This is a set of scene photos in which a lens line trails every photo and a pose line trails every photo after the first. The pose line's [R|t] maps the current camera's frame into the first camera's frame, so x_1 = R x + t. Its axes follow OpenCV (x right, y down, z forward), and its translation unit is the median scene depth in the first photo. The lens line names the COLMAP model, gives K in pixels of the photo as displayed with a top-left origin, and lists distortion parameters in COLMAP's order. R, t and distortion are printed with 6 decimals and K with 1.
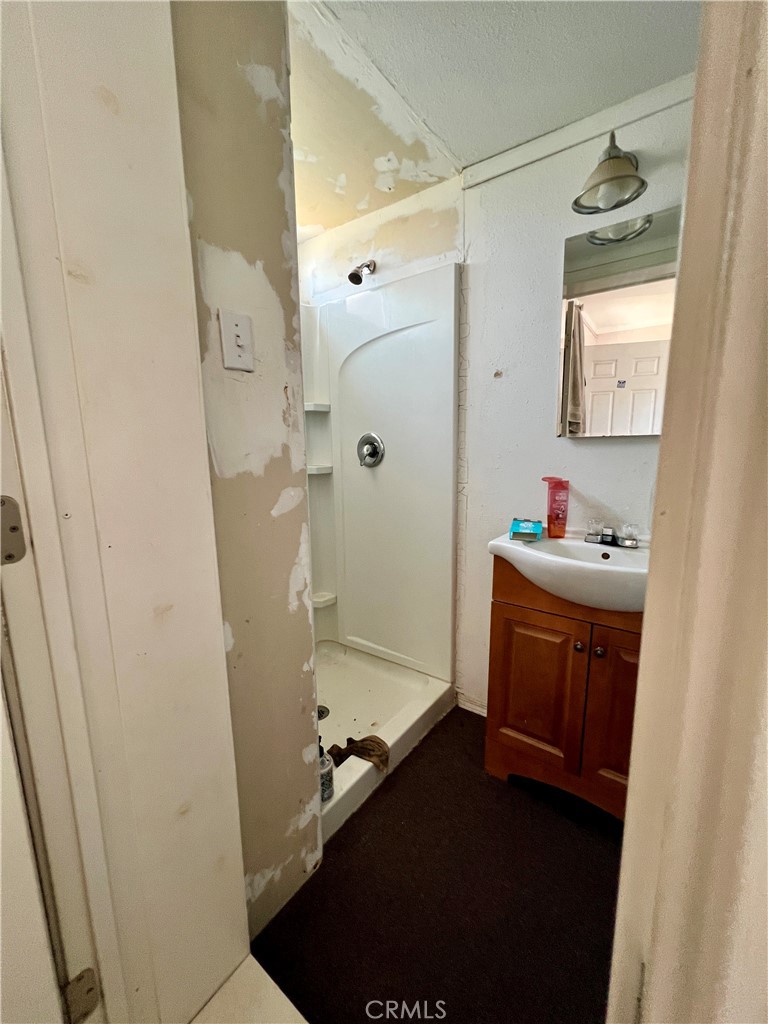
lens RADIAL K [[409.2, 0, 382.1], [0, 409.2, 513.6], [0, 0, 1]] dist [0.000460, 0.000064]
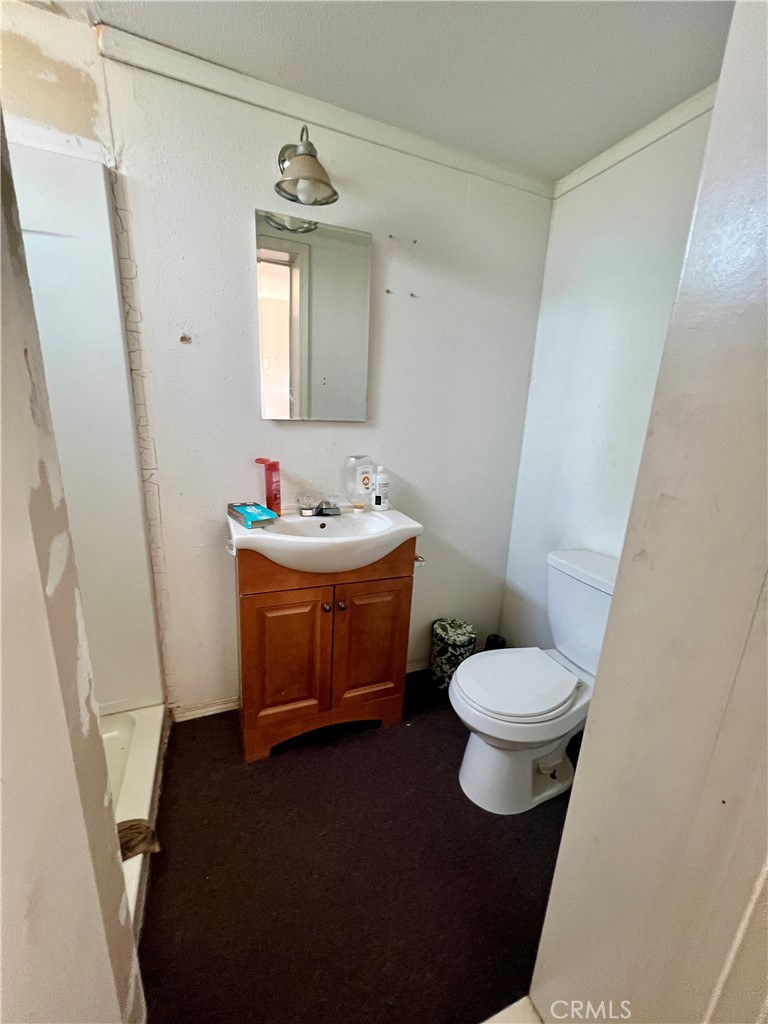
lens RADIAL K [[409.2, 0, 382.1], [0, 409.2, 513.6], [0, 0, 1]] dist [0.000460, 0.000064]
pose [[0.518698, -0.185318, 0.834632, -0.306324], [0.084105, 0.982551, 0.165893, -0.101051], [-0.850811, -0.015852, 0.525233, 0.224376]]
